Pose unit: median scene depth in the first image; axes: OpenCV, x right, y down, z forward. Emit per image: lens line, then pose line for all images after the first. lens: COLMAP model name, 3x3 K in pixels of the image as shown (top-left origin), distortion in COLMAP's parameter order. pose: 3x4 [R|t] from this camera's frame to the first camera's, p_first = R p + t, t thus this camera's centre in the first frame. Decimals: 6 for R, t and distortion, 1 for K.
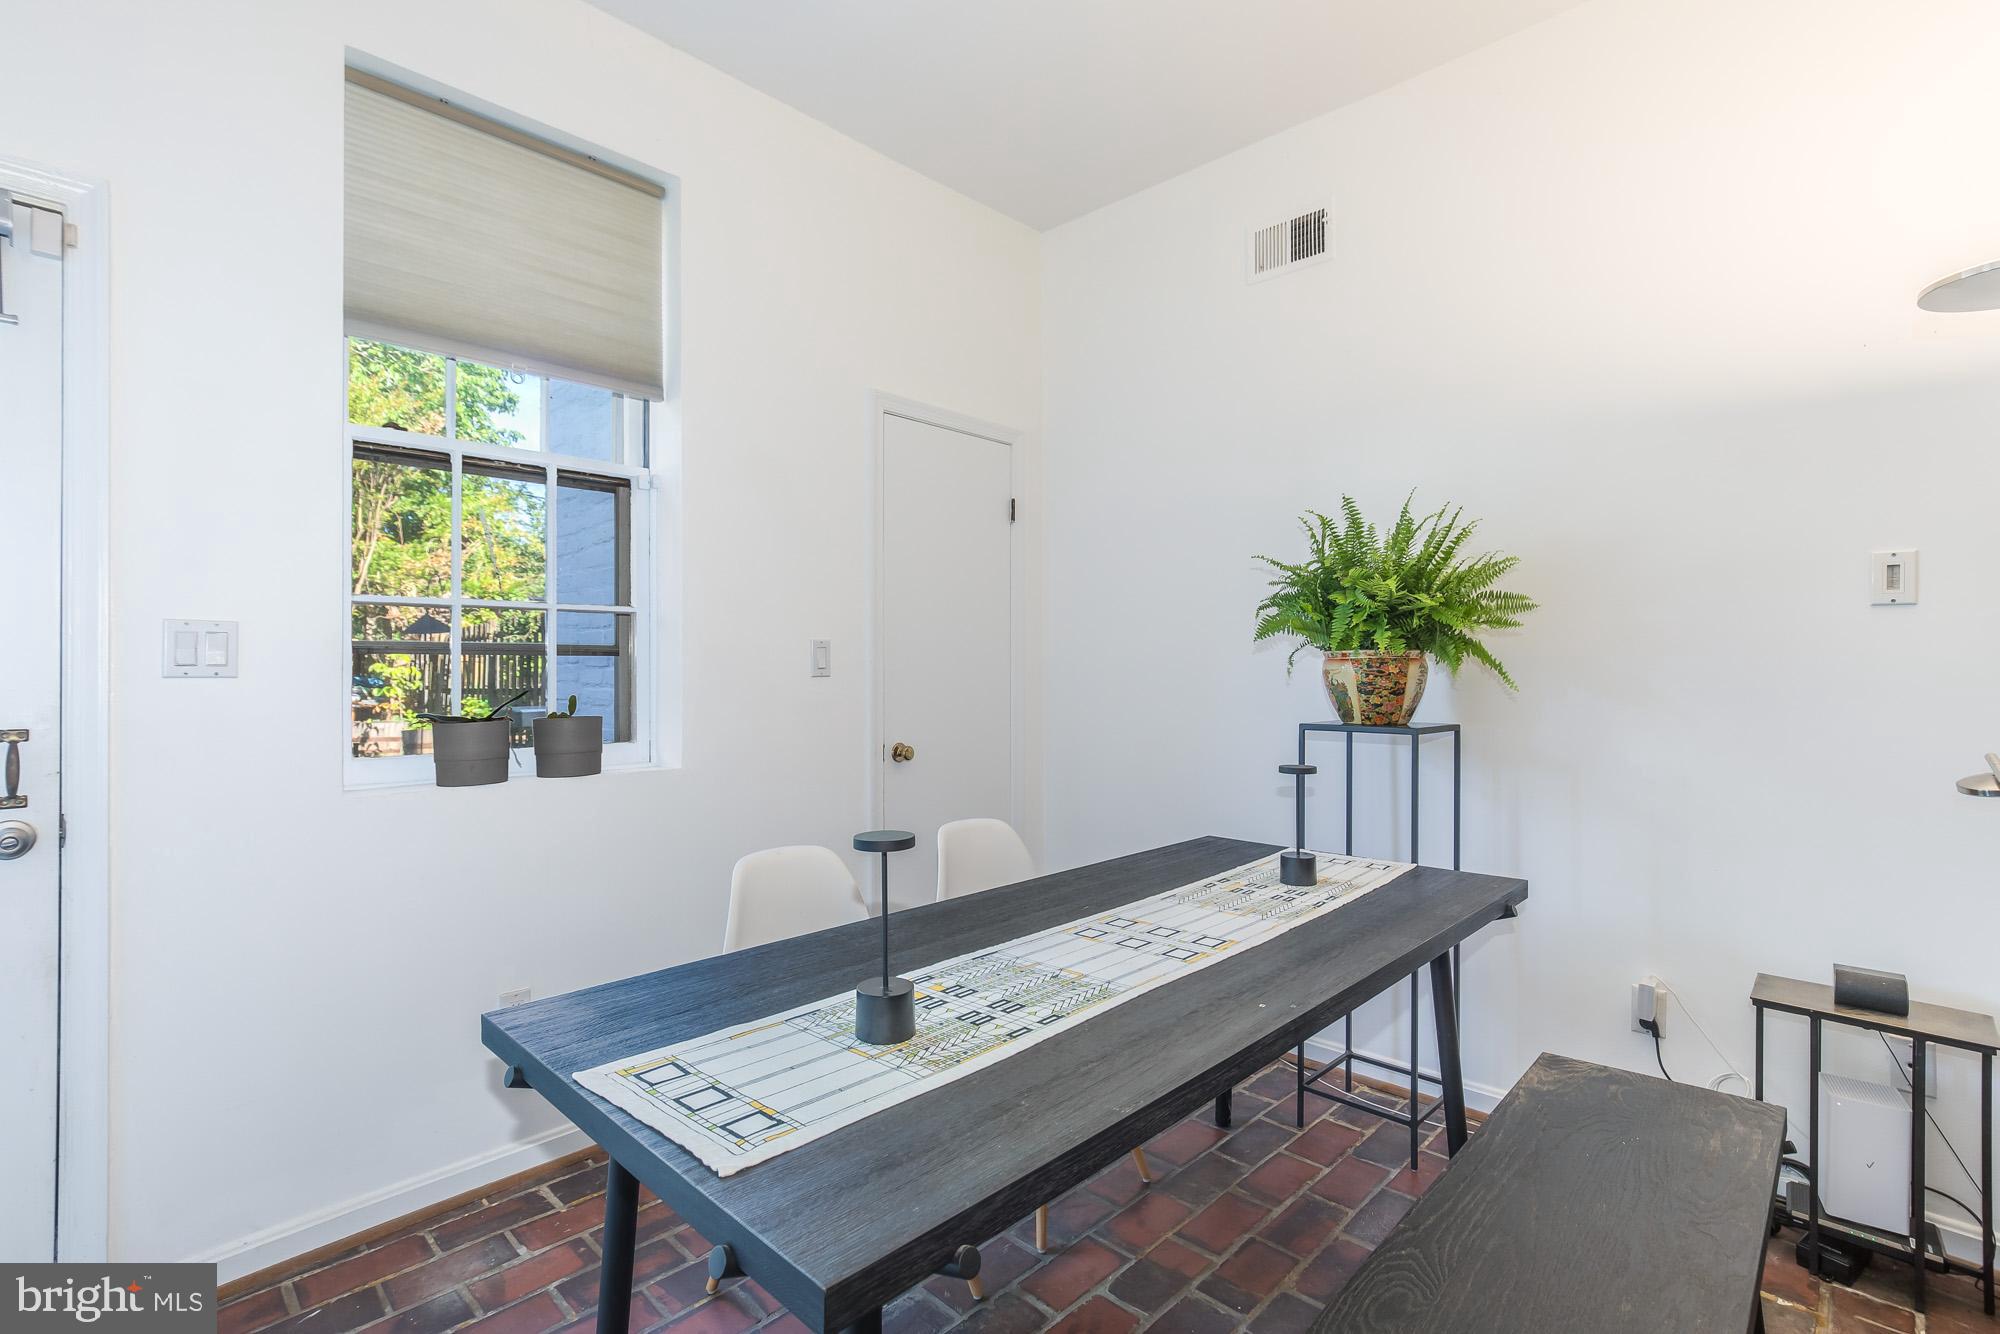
lens RADIAL K [[921.4, 0, 990.7], [0, 921.4, 659.3], [0, 0, 1]] dist [-0.016885, -0.000209]
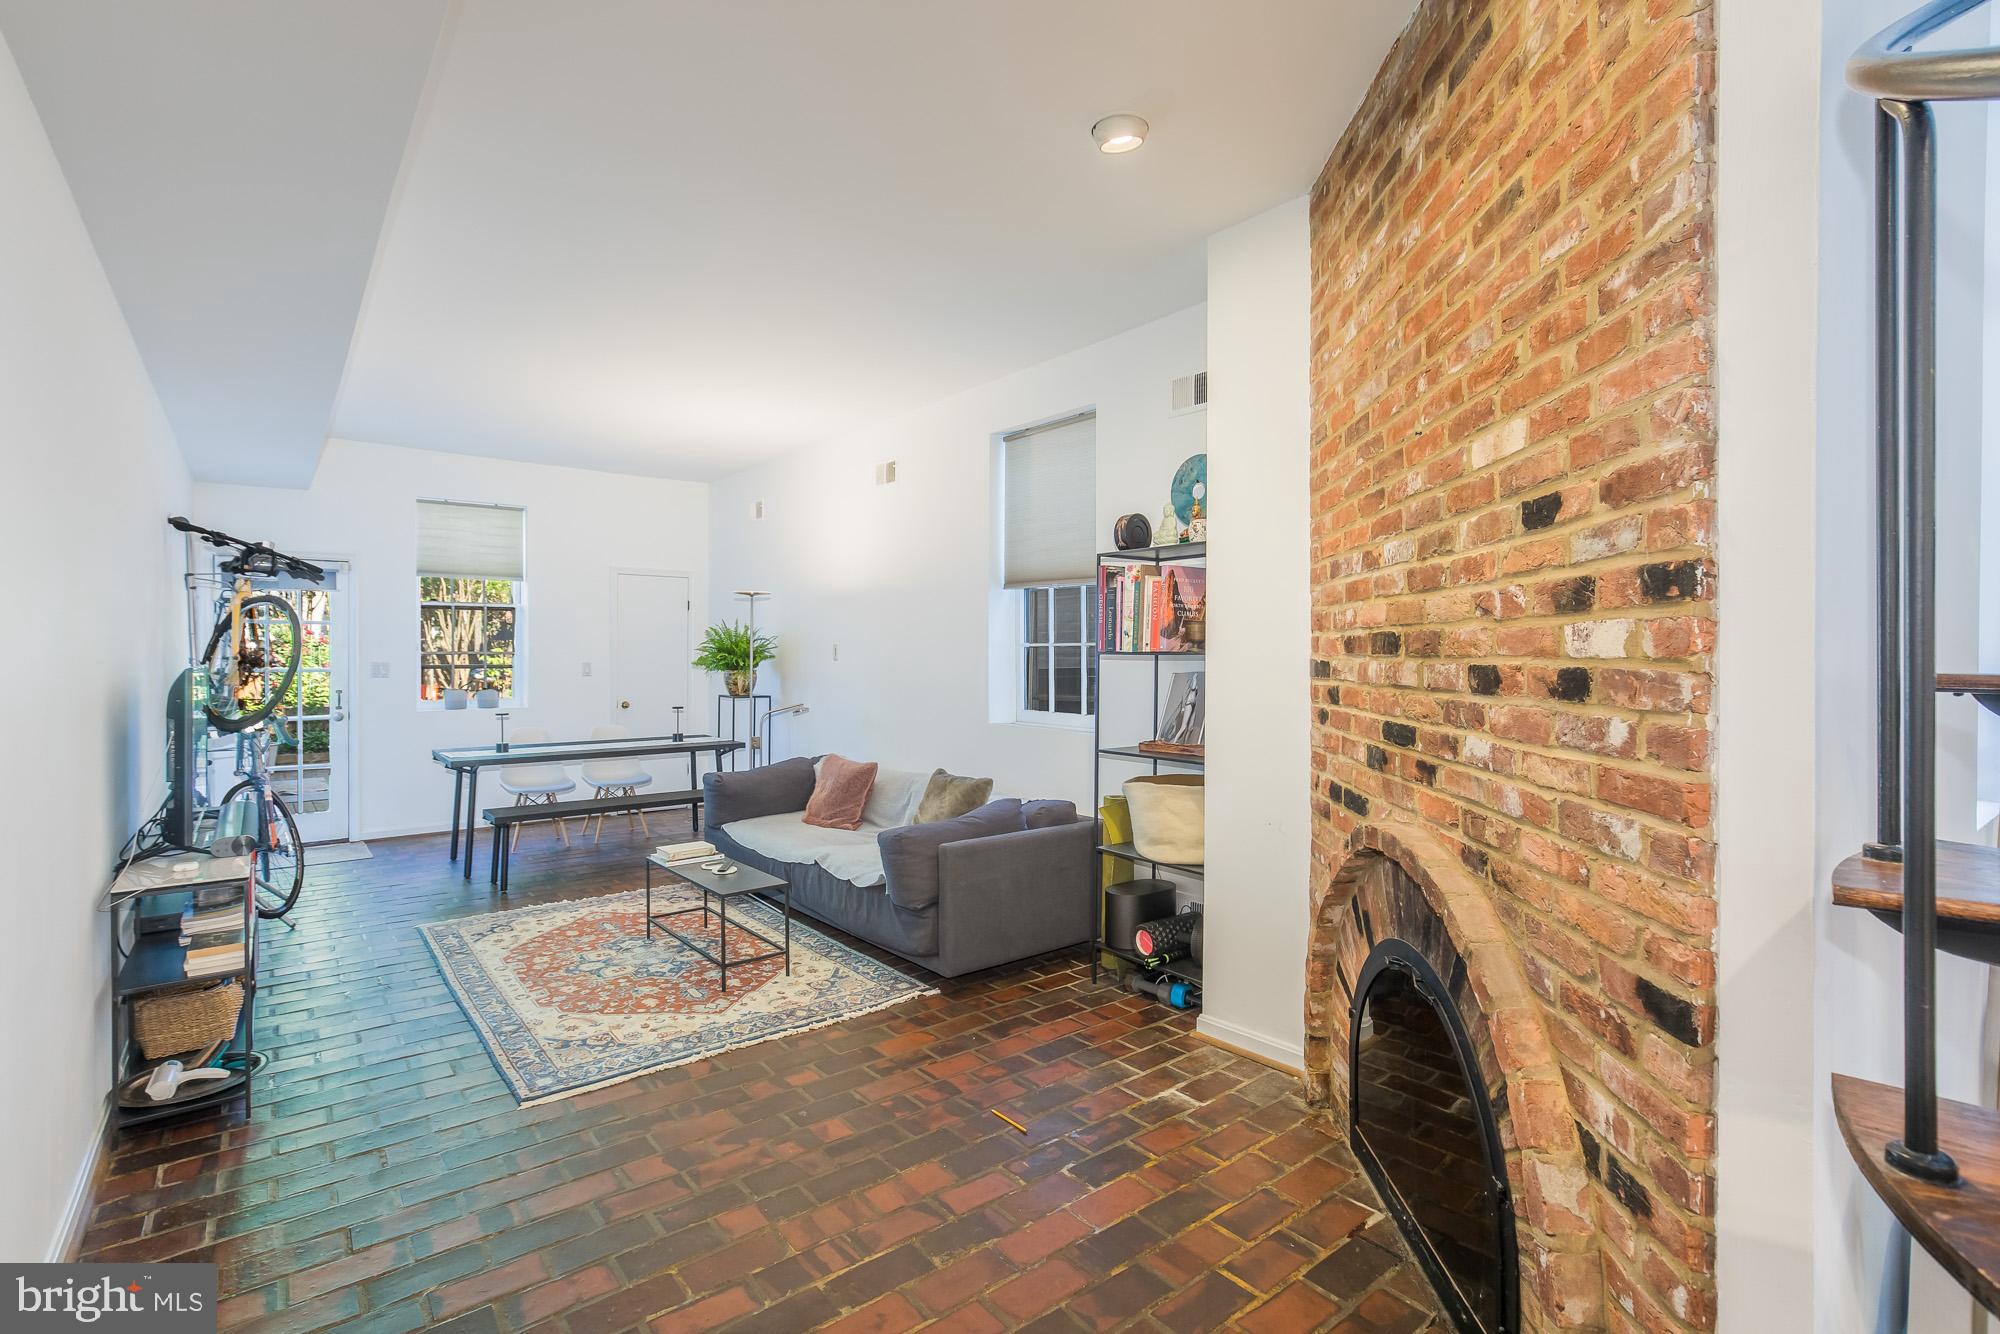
lens RADIAL K [[921.4, 0, 990.7], [0, 921.4, 659.3], [0, 0, 1]] dist [-0.016885, -0.000209]
pose [[0.992741, 0.008052, -0.120004, 1.568191], [-0.005783, 0.999798, 0.019241, -0.105704], [0.120135, -0.018408, 0.992587, -1.836448]]
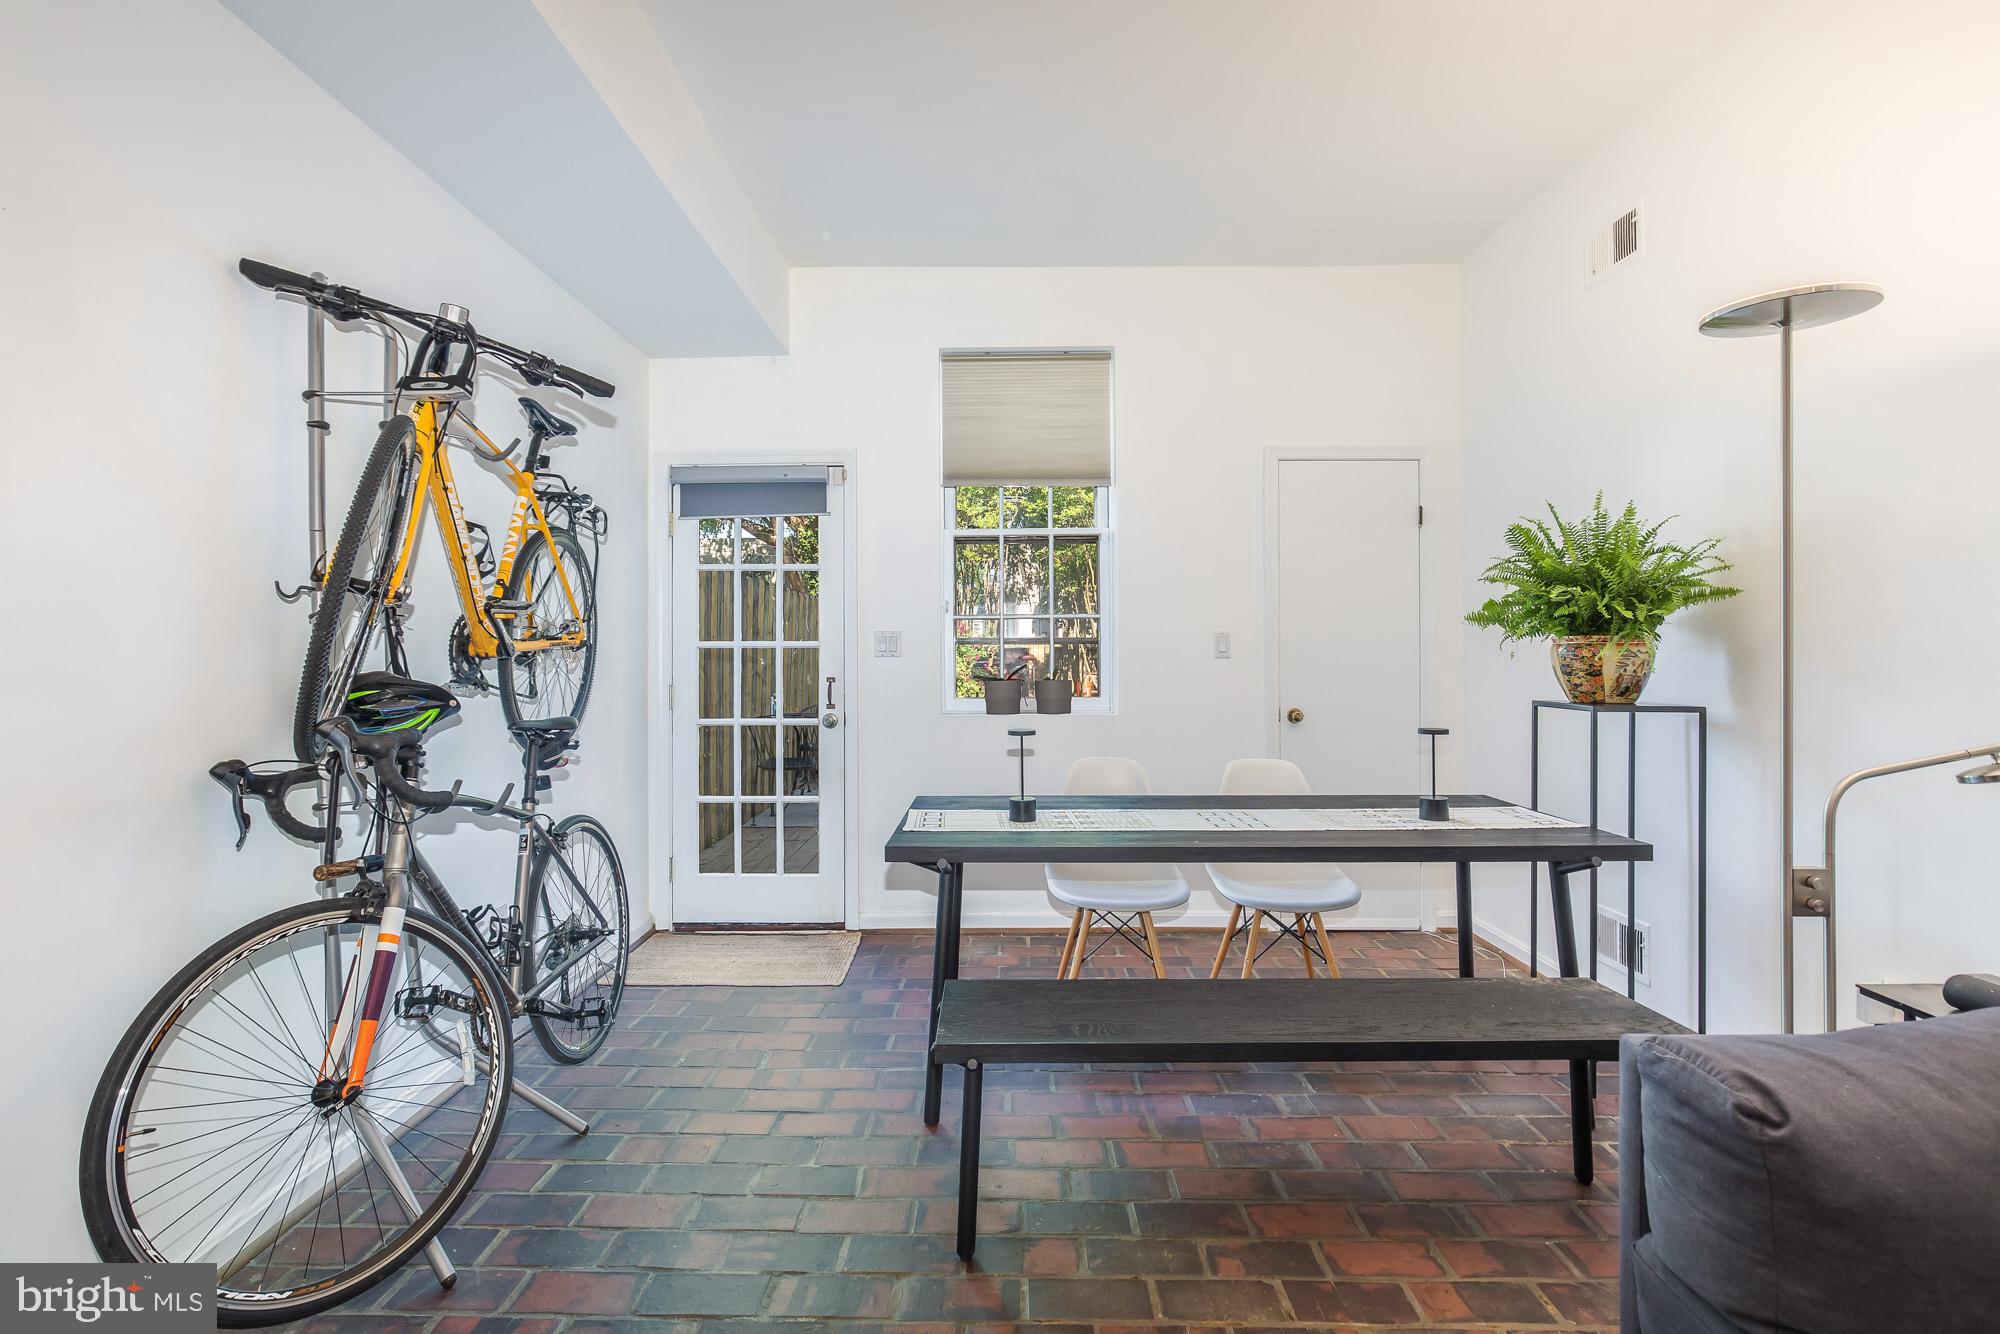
lens RADIAL K [[924.3, 0, 983.8], [0, 924.3, 647.0], [0, 0, 1]] dist [-0.013355, 0.007336]
pose [[0.686335, -0.004192, -0.727274, 0.708510], [0.009023, 0.999956, 0.002751, -0.006218], [0.727230, -0.008451, 0.686342, -0.293272]]
